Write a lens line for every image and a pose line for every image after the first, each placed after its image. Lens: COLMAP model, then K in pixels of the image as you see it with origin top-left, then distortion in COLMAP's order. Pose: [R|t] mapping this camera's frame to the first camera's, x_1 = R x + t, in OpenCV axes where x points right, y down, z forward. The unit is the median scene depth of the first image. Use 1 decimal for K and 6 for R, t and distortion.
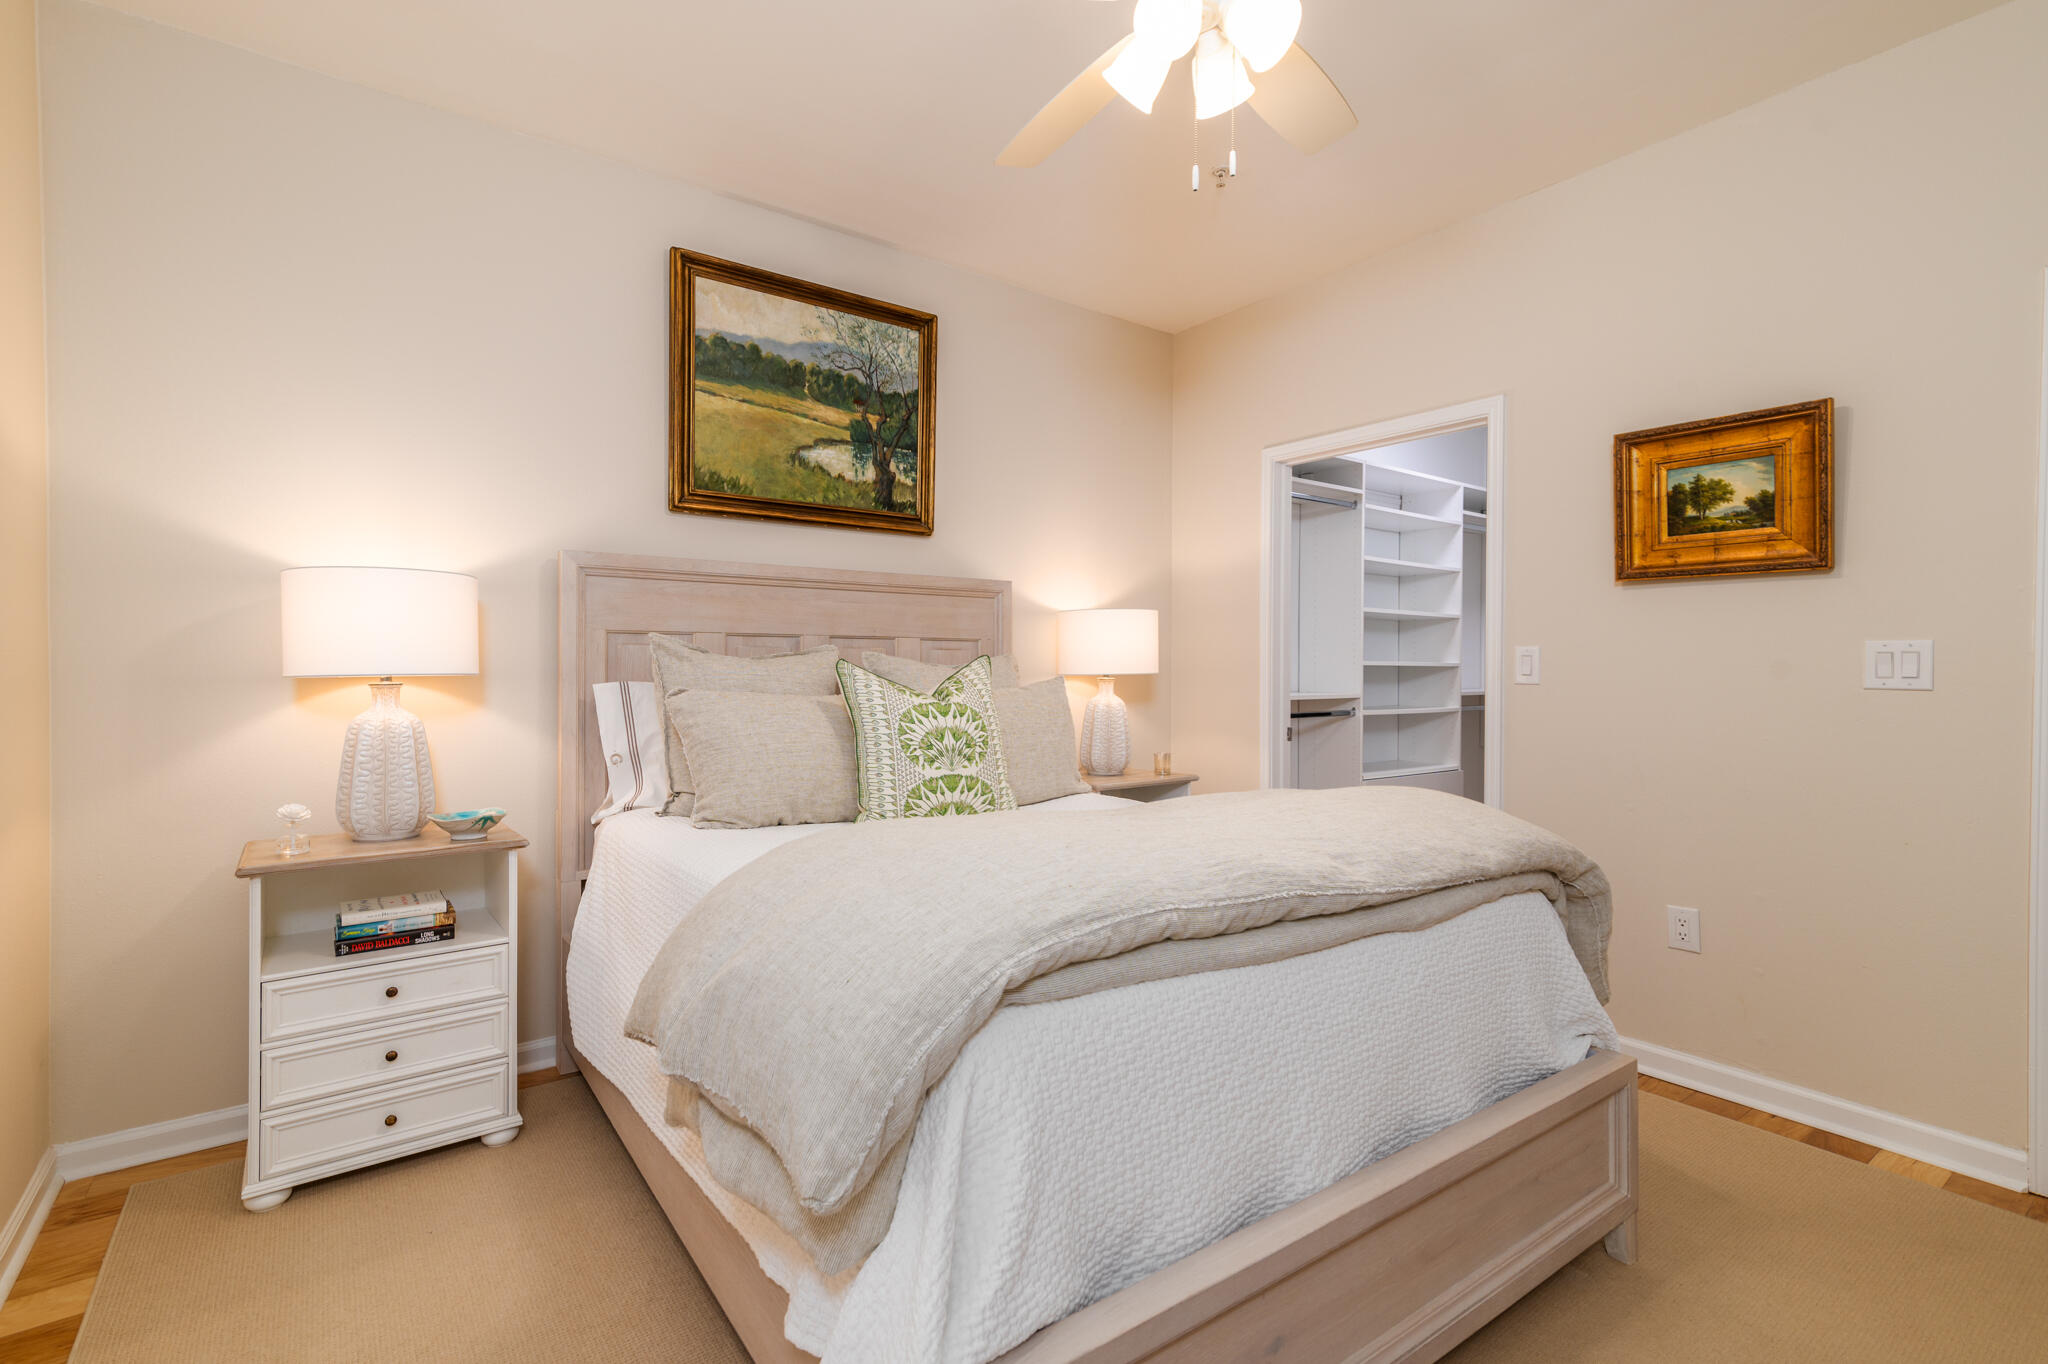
lens RADIAL K [[938.4, 0, 986.2], [0, 938.4, 656.5], [0, 0, 1]] dist [0.018383, -0.000315]
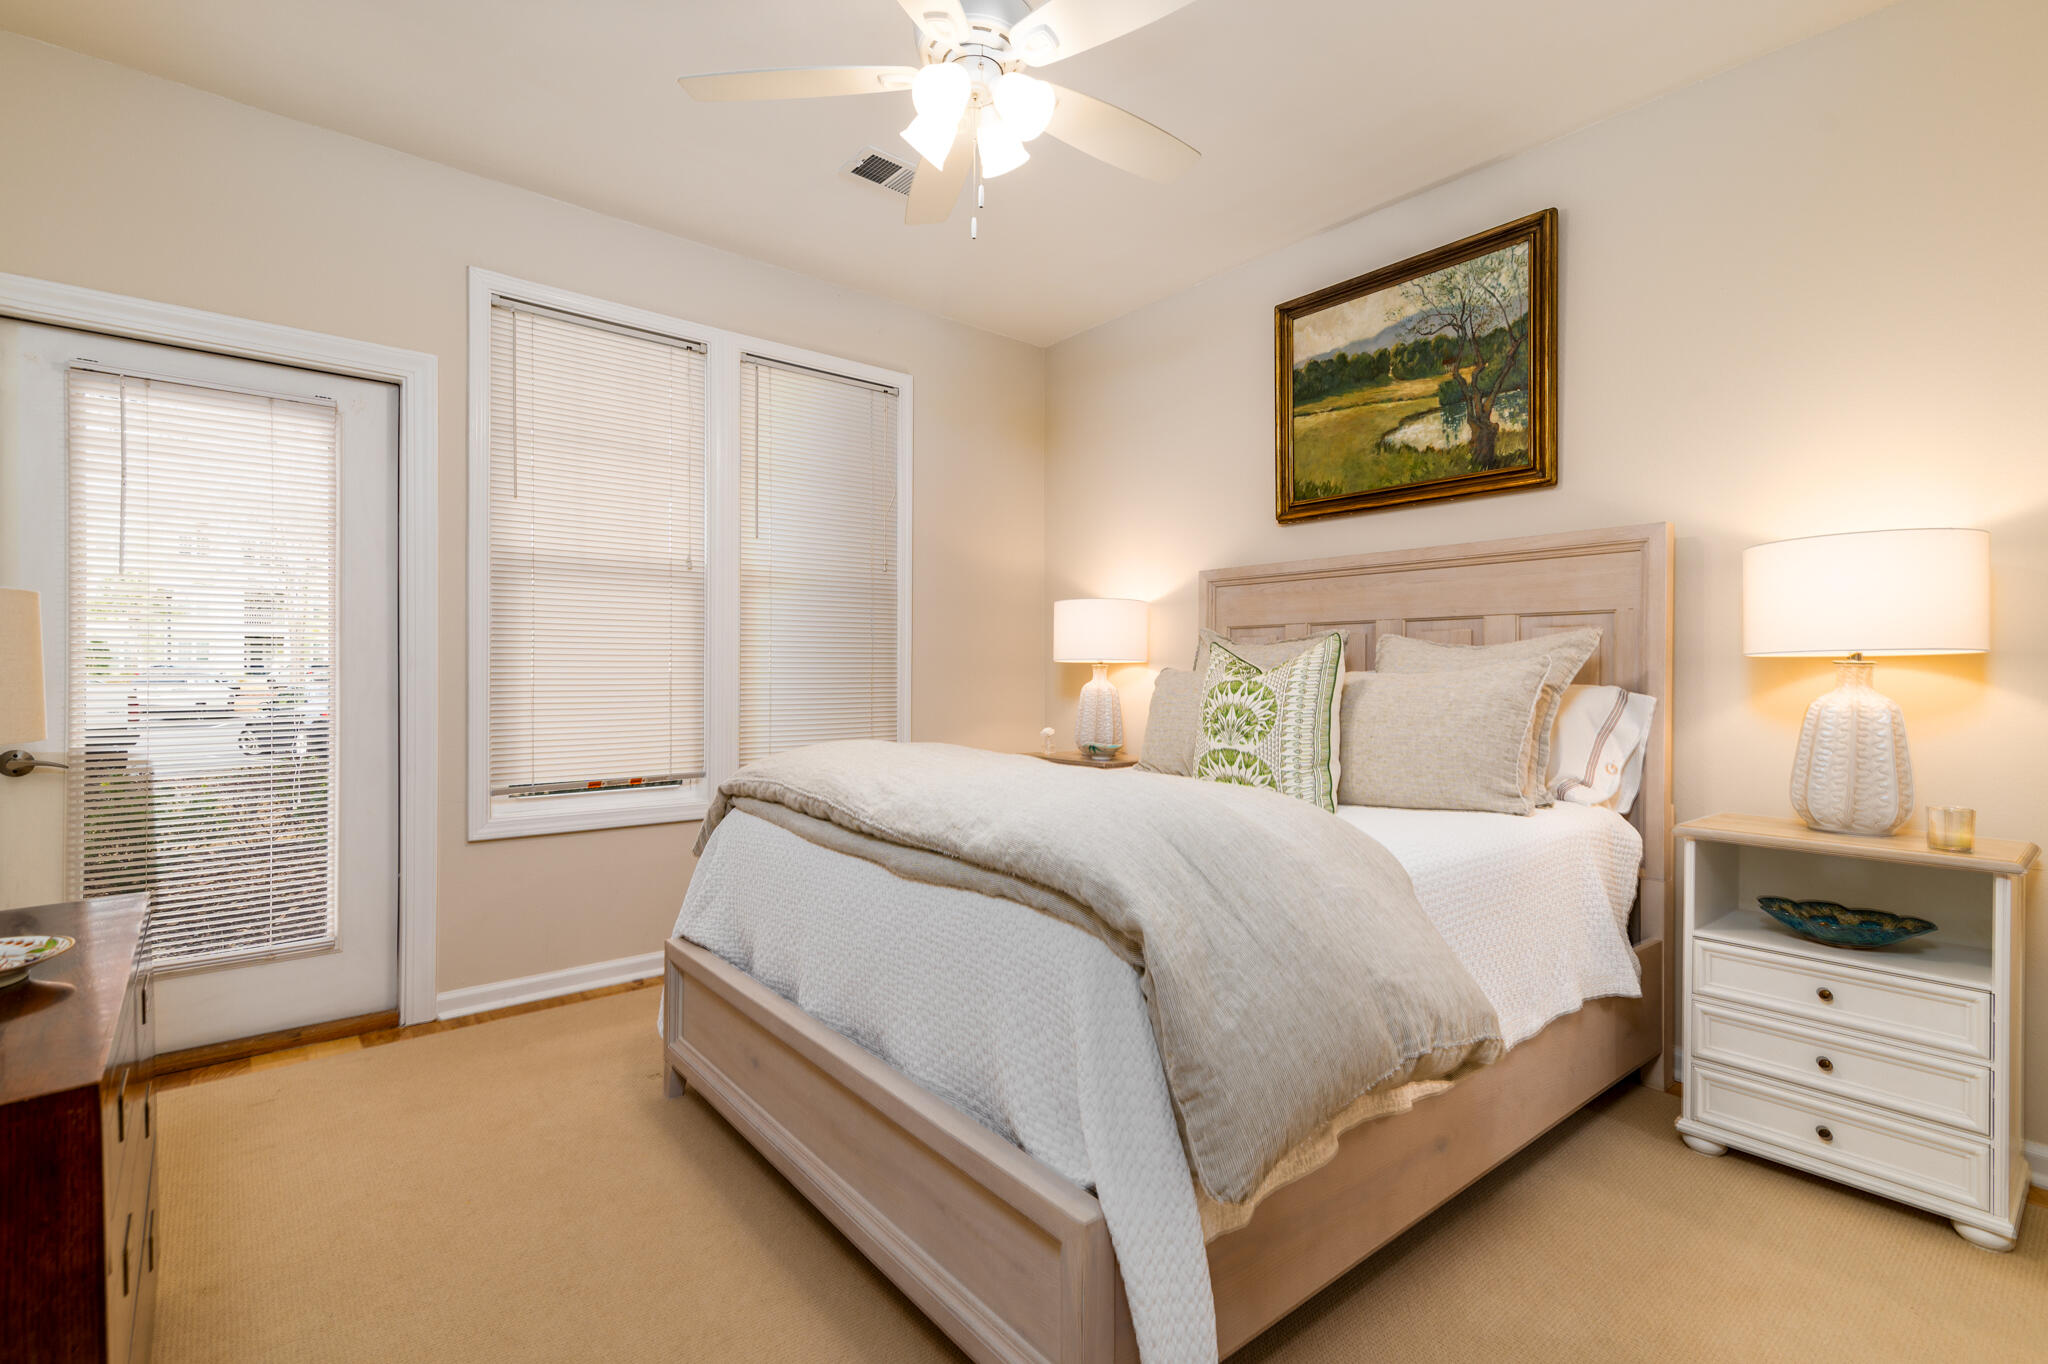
lens RADIAL K [[938.4, 0, 1023.7], [0, 938.4, 677.4], [0, 0, 1]] dist [0.018383, -0.000315]
pose [[0.074220, 0.016234, -0.997110, 0.790271], [0.024570, 0.999534, 0.018103, 0.013535], [0.996939, -0.025842, 0.073787, 0.523733]]
